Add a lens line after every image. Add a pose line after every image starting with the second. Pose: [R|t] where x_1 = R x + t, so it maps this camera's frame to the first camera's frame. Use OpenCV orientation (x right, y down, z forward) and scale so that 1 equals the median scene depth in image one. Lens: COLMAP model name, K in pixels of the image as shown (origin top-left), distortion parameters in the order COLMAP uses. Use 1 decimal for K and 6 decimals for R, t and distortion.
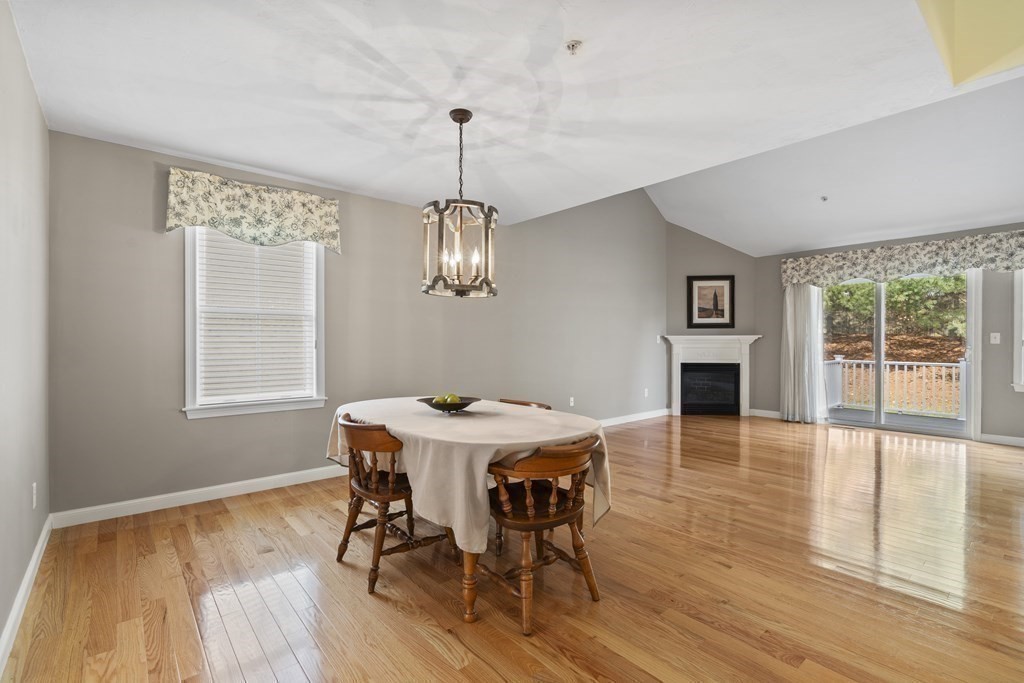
lens RADIAL K [[464.9, 0, 511.3], [0, 464.9, 342.7], [0, 0, 1]] dist [-0.005574, 0.002102]
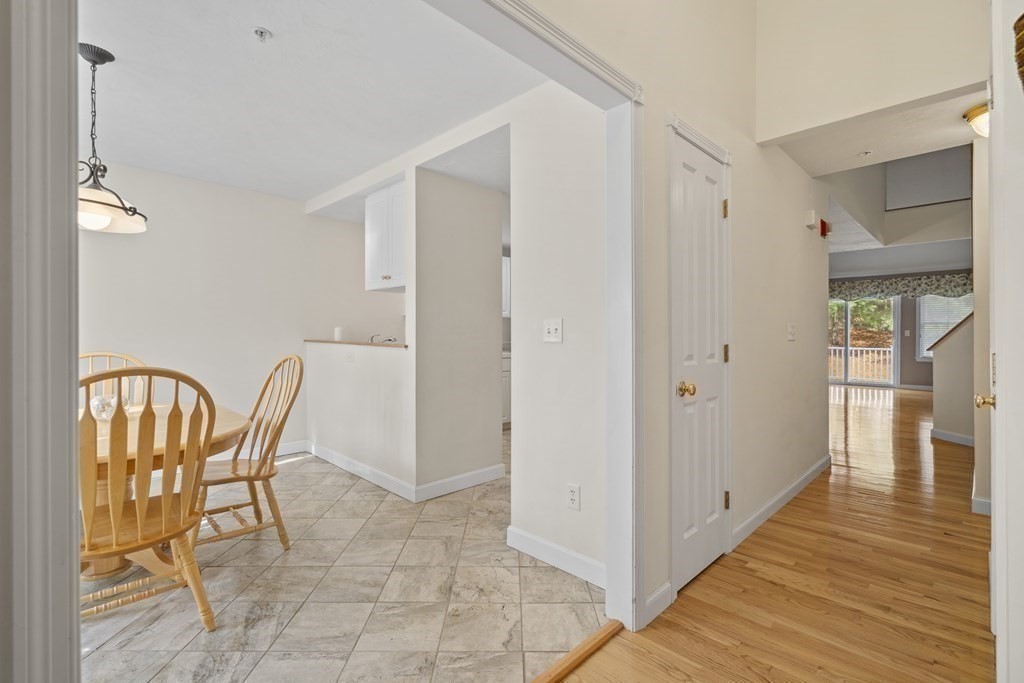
lens RADIAL K [[464.9, 0, 512.8], [0, 464.9, 336.1], [0, 0, 1]] dist [-0.005574, 0.002102]
pose [[0.998860, 0.000582, 0.047731, -0.521249], [-0.000597, 1.000000, 0.000303, 0.001861], [-0.047731, -0.000331, 0.998860, -0.650740]]
